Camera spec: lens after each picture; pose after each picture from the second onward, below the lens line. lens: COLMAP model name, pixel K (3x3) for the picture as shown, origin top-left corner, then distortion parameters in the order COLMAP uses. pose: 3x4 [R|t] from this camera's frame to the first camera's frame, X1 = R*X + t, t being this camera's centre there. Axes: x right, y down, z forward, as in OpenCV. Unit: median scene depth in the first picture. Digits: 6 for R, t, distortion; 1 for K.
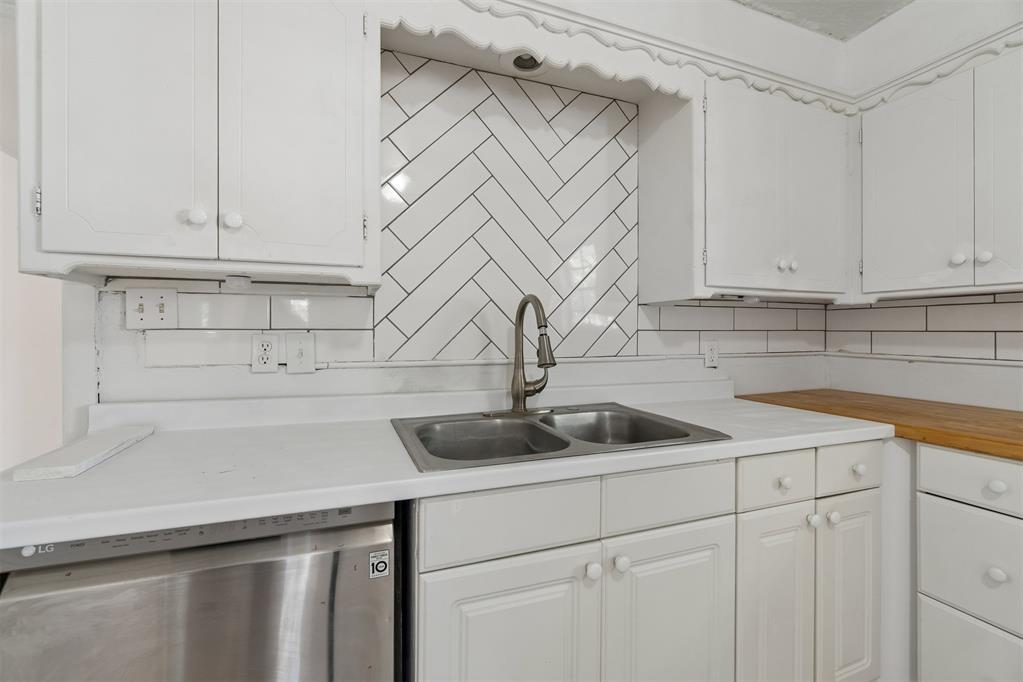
lens RADIAL K [[441.8, 0, 515.3], [0, 441.8, 331.5], [0, 0, 1]] dist [-0.005008, 0.002848]
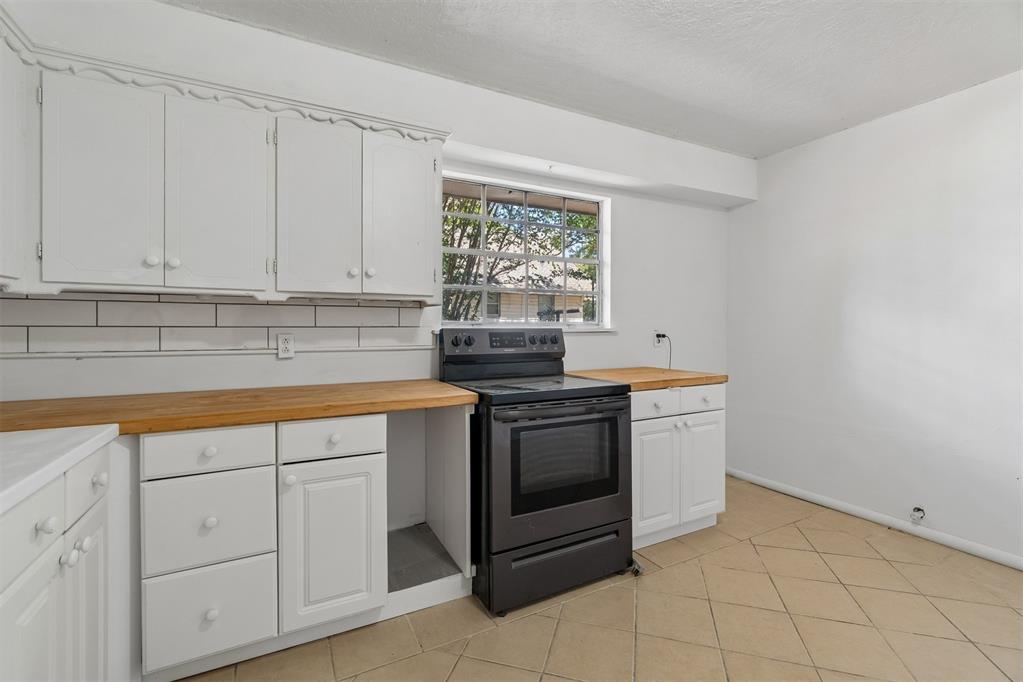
lens RADIAL K [[441.8, 0, 505.3], [0, 441.8, 330.2], [0, 0, 1]] dist [-0.005008, 0.002848]
pose [[-0.105749, -0.007203, 0.994367, -0.174093], [-0.001723, 0.999974, 0.007061, -0.001124], [-0.994391, -0.000967, -0.105759, 0.238541]]
